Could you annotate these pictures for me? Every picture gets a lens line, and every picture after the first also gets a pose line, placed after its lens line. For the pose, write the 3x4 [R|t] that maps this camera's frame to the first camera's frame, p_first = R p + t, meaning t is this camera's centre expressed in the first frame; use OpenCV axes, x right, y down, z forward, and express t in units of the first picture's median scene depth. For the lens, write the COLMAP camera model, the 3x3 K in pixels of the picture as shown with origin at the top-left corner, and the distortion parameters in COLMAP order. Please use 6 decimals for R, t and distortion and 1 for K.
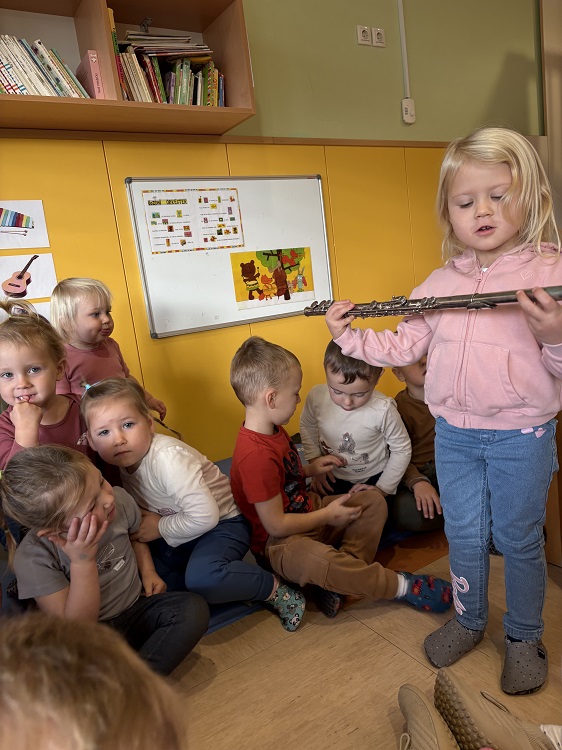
lens RADIAL K [[568.6, 0, 281.0], [0, 568.6, 375.0], [0, 0, 1]] dist [0.039114, -0.038034]
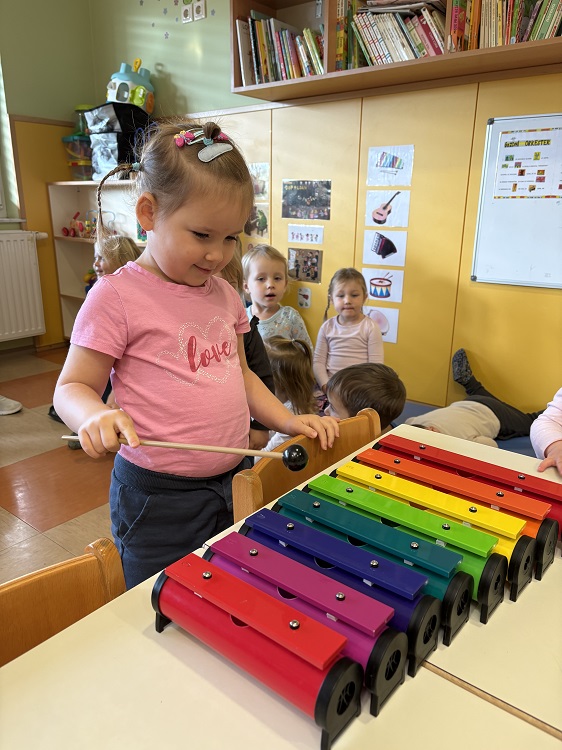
lens RADIAL K [[568.6, 0, 281.0], [0, 568.6, 375.0], [0, 0, 1]] dist [0.039114, -0.038034]
pose [[0.311248, 0.397685, -0.863117, 0.652099], [-0.190755, 0.915890, 0.353212, -0.210689], [0.930987, 0.054707, 0.360929, 0.300987]]
